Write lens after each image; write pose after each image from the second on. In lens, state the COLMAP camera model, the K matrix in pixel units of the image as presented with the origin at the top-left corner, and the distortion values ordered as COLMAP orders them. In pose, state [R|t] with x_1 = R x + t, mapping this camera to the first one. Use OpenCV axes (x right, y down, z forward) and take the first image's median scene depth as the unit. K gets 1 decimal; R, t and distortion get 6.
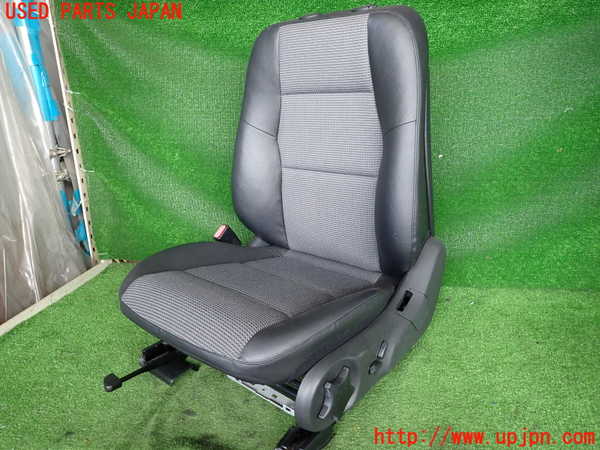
lens RADIAL K [[450.8, 0, 300.7], [0, 450.8, 225.9], [0, 0, 1]] dist [0.019401, -0.017898]
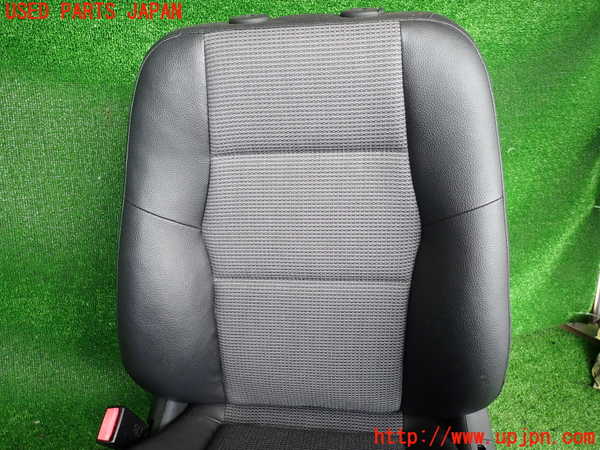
lens RADIAL K [[450.8, 0, 298.6], [0, 450.8, 225.5], [0, 0, 1]] dist [0.019401, -0.017898]
pose [[0.856191, -0.140576, 0.497167, -0.227511], [0.162320, 0.986738, -0.000534, -0.179840], [-0.490499, 0.081158, 0.867655, 0.454729]]
